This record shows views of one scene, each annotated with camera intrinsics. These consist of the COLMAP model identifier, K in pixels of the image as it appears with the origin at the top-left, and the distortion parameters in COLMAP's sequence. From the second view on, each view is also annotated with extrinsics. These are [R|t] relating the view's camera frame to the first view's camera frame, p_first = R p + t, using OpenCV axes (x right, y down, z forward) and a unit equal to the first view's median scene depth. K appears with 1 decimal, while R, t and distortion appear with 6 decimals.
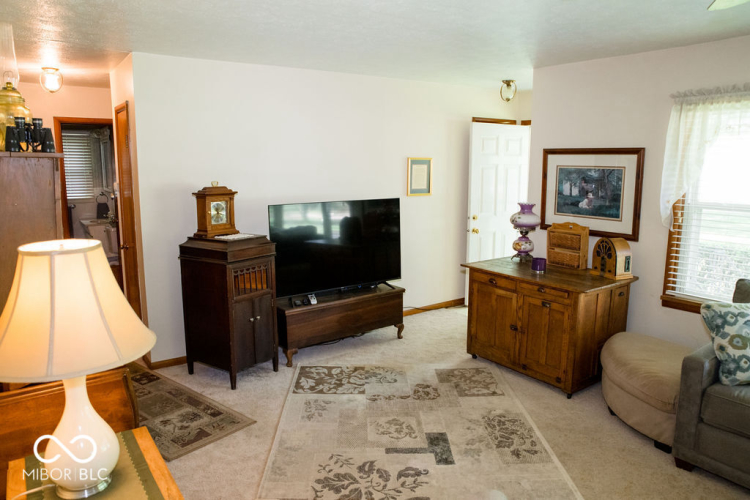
lens RADIAL K [[525.7, 0, 375.0], [0, 525.7, 250.0], [0, 0, 1]] dist [-0.105861, 0.074434]
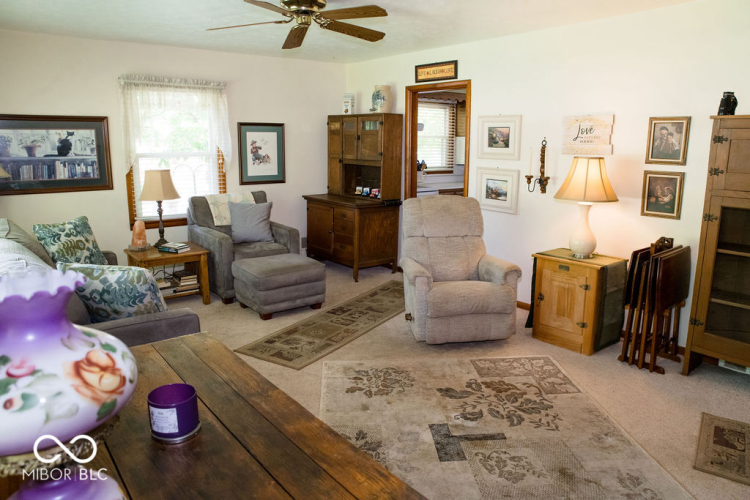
lens RADIAL K [[520.6, 0, 381.5], [0, 520.6, 252.9], [0, 0, 1]] dist [-0.131089, 0.076437]
pose [[-0.997919, 0.006323, -0.064169, 0.219740], [-0.017161, 0.933242, 0.358838, -0.169991], [0.062154, 0.359192, -0.931192, 1.289570]]
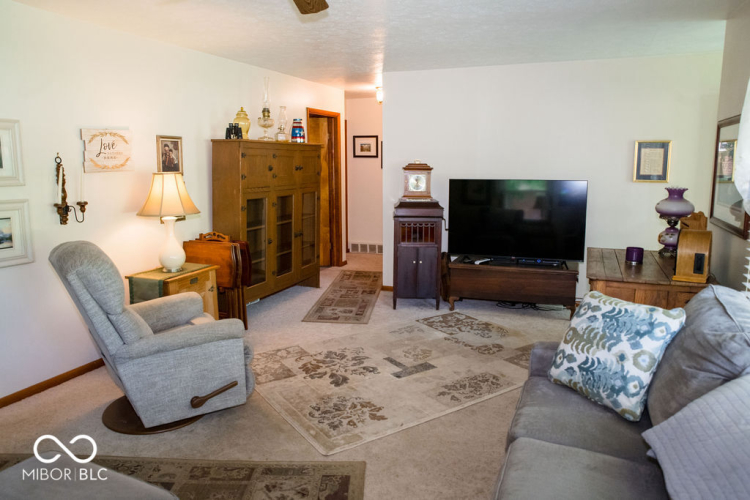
lens RADIAL K [[525.7, 0, 375.0], [0, 525.7, 250.0], [0, 0, 1]] dist [-0.105861, 0.074434]
pose [[0.541307, 0.137341, -0.829532, 0.819419], [-0.134374, 0.988020, 0.075896, 0.013264], [0.830018, 0.070384, 0.553277, 0.165536]]
